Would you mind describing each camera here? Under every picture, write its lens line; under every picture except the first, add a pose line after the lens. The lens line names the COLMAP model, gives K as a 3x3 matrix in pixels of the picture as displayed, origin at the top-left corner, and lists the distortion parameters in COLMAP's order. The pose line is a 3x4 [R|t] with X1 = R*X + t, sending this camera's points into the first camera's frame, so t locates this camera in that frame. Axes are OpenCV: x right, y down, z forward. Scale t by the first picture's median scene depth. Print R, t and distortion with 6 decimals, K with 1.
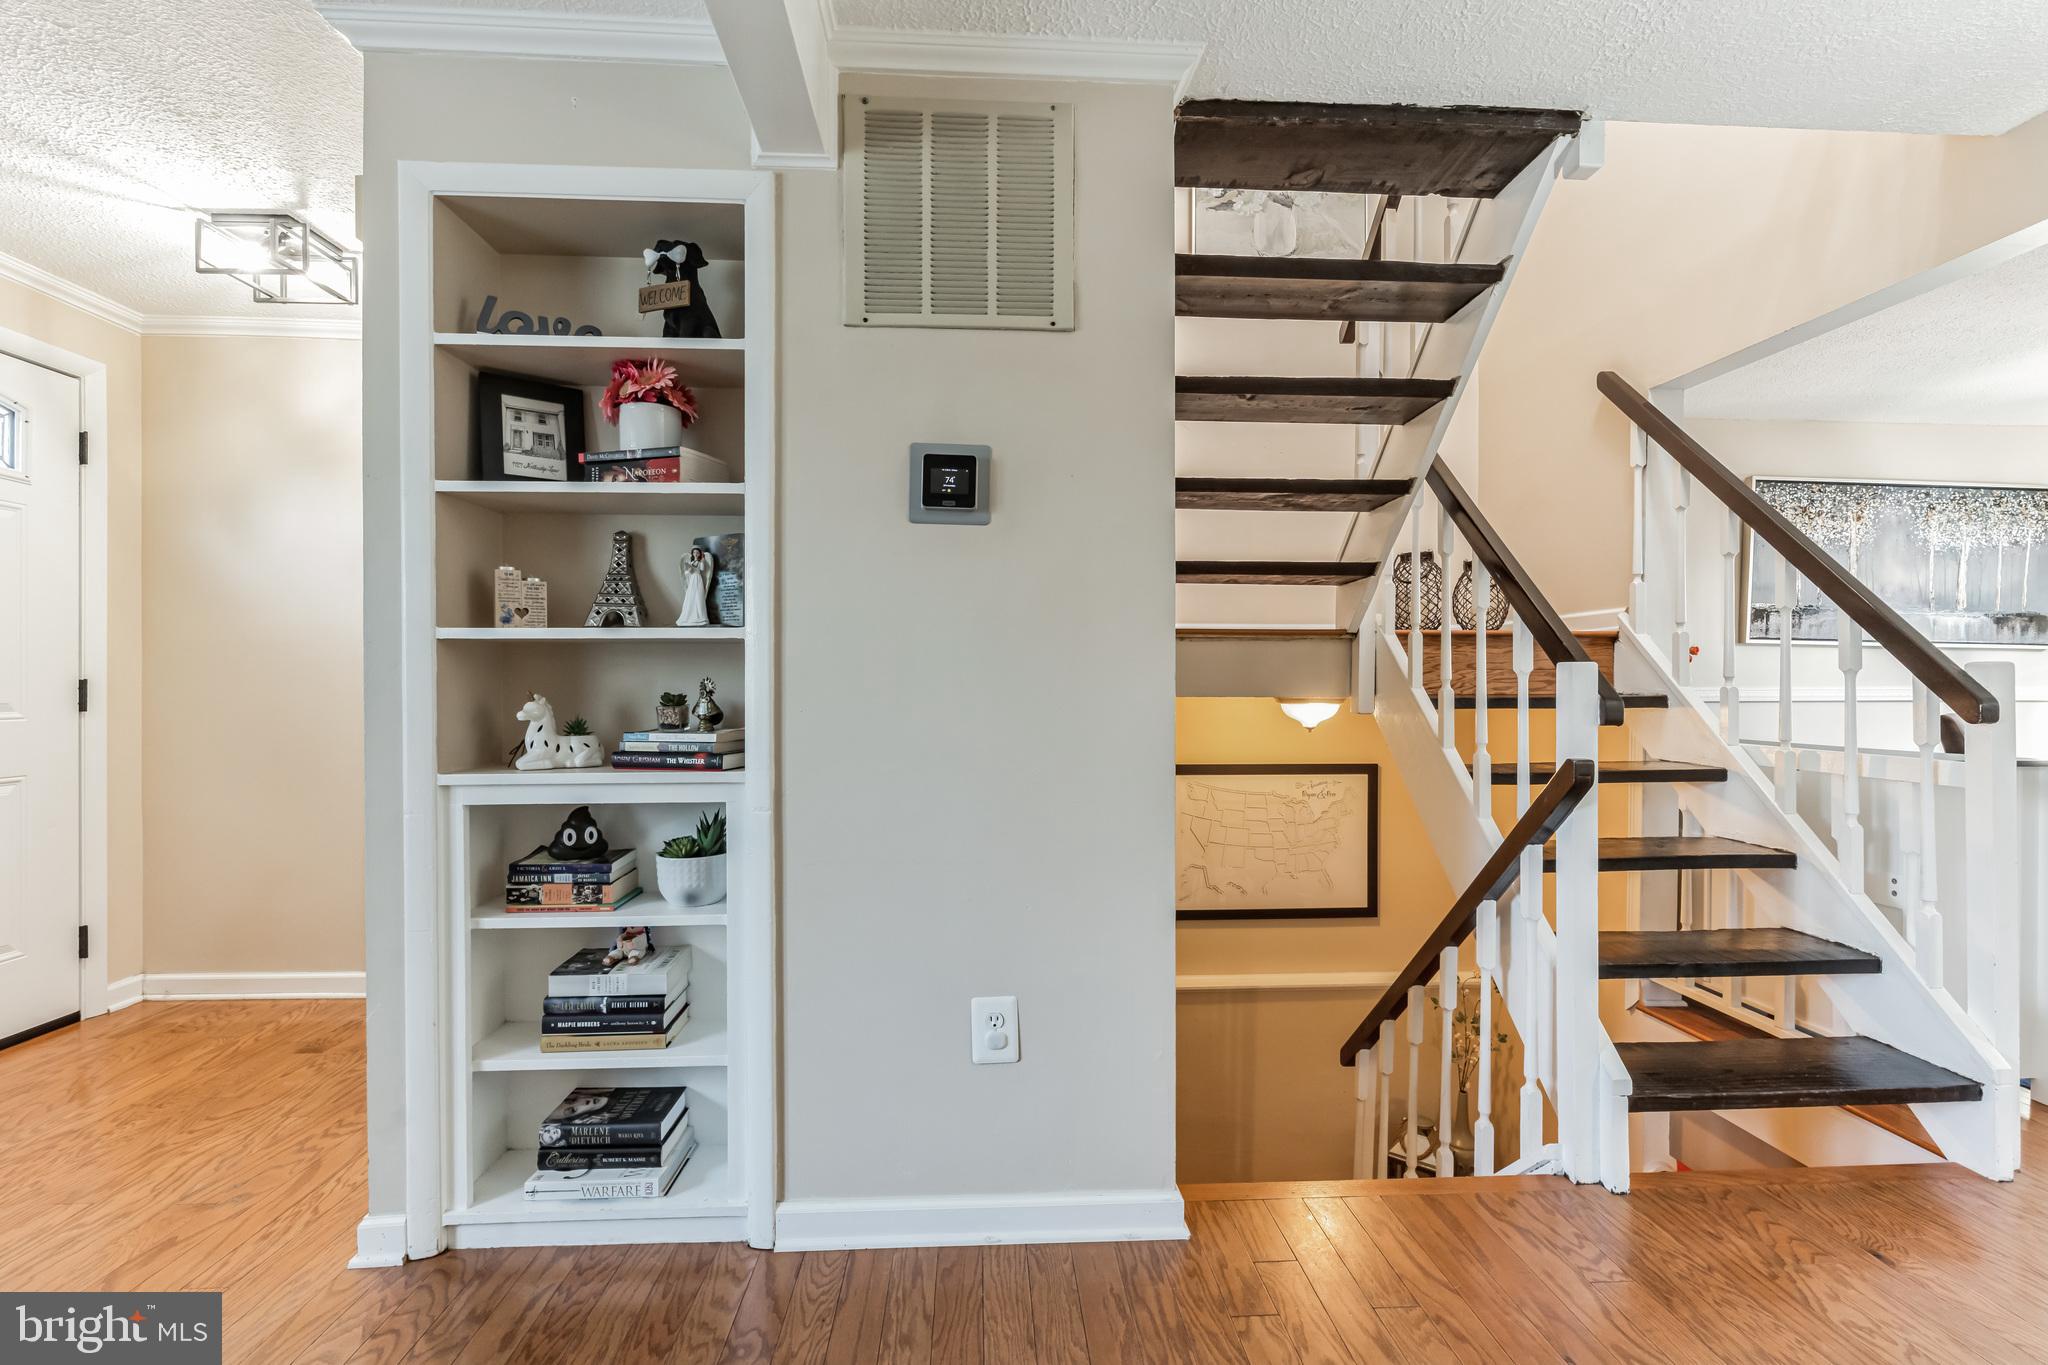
lens RADIAL K [[899.1, 0, 1024.0], [0, 899.1, 693.7], [0, 0, 1]] dist [-0.010571, 0.007833]
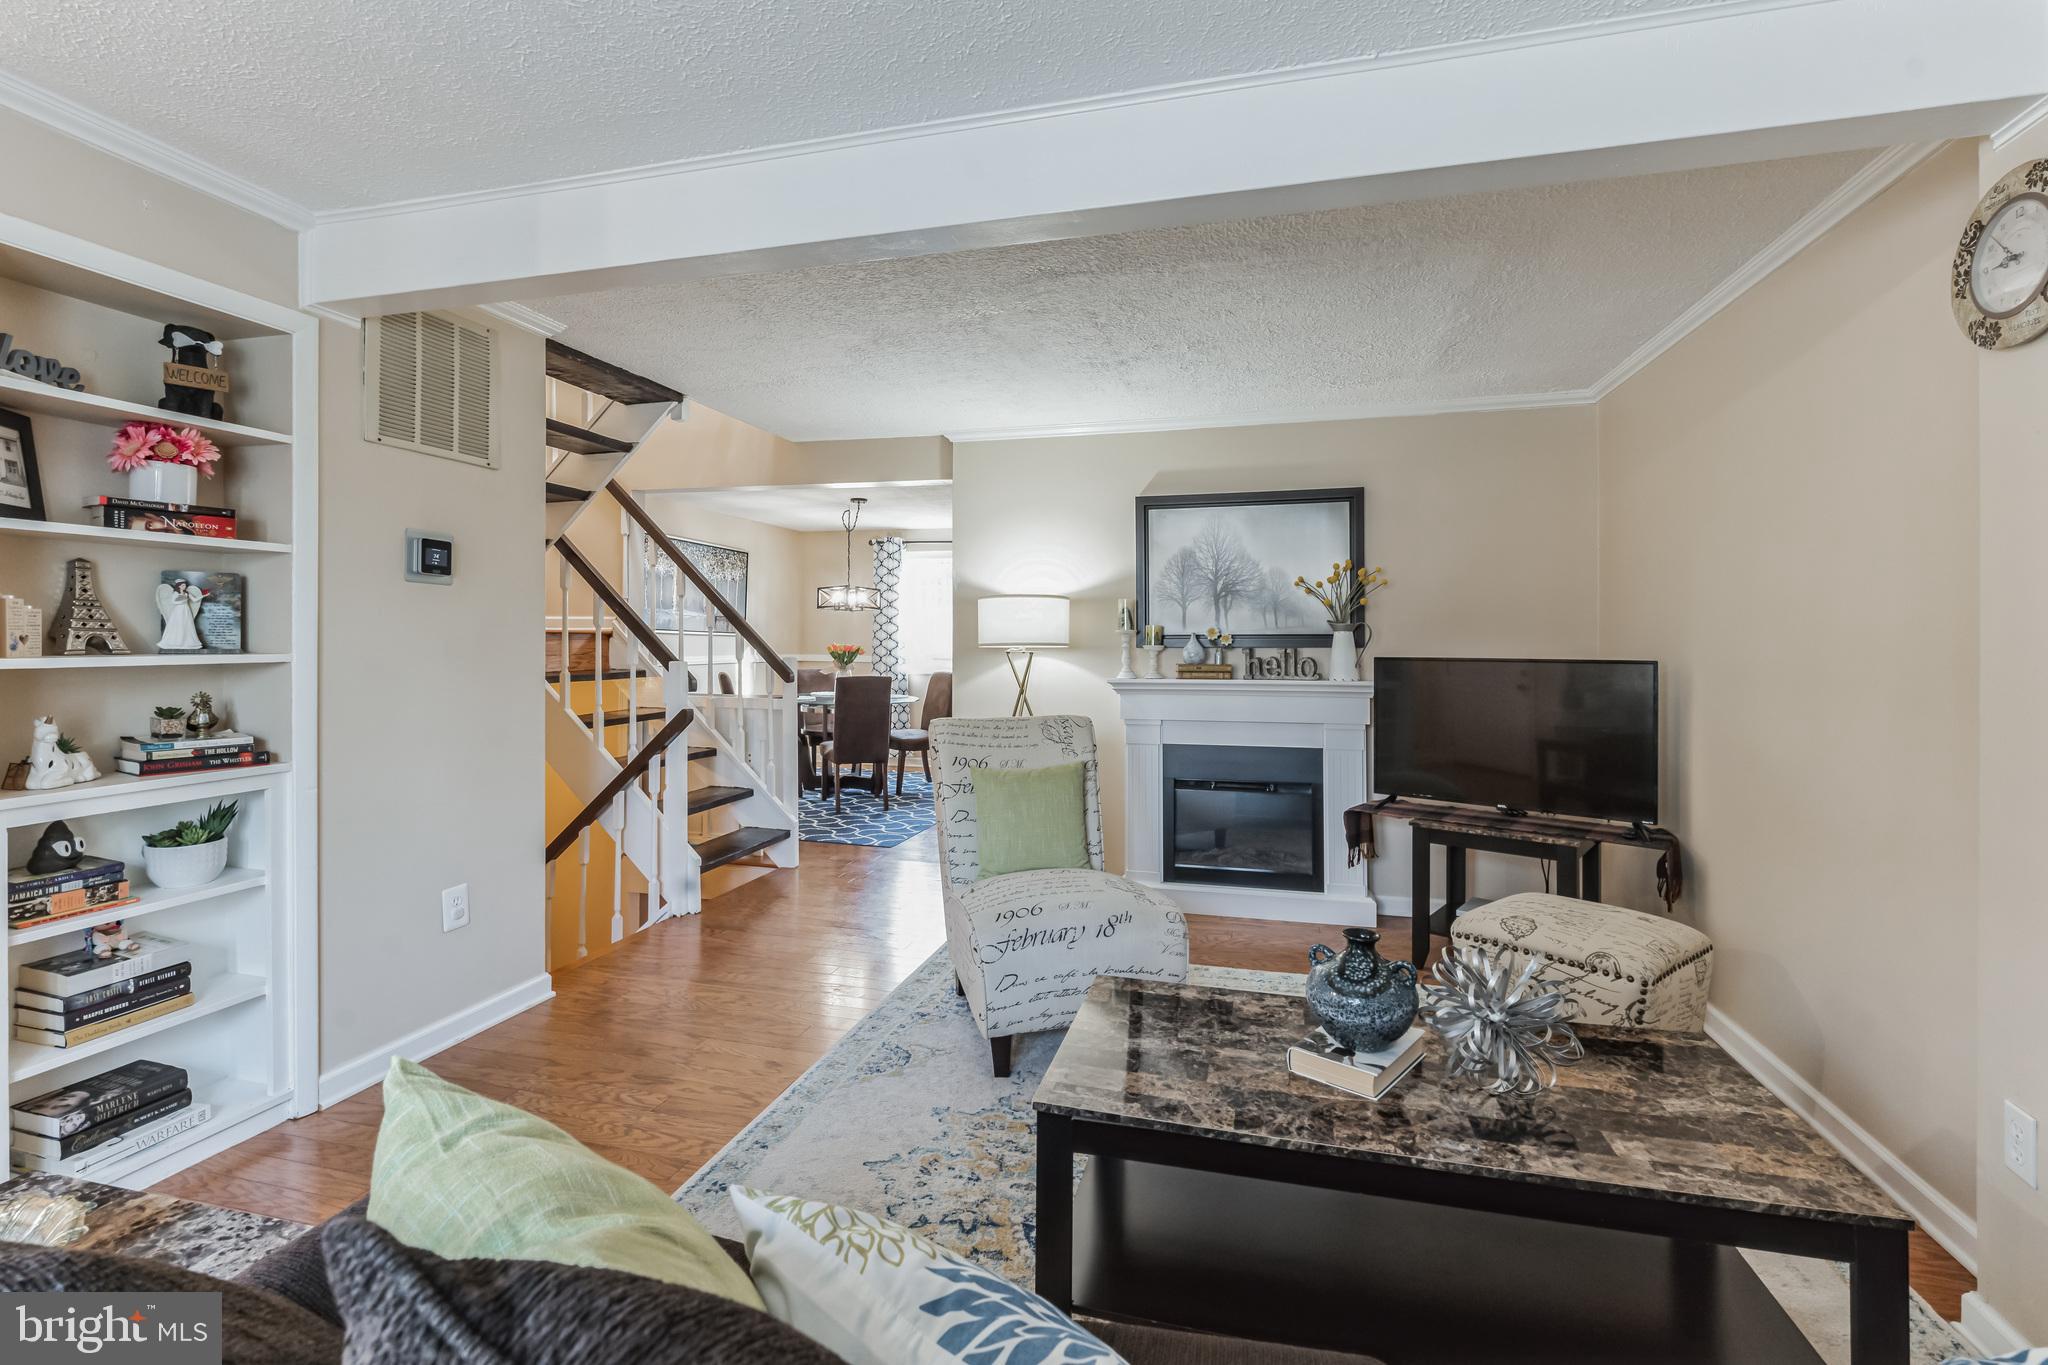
lens RADIAL K [[905.6, 0, 1029.7], [0, 905.6, 664.5], [0, 0, 1]] dist [0.000638, 0.000070]
pose [[0.310800, -0.023839, 0.950176, -1.179787], [-0.000559, 0.999681, 0.025264, -0.087490], [-0.950475, -0.008383, 0.310688, -0.426761]]
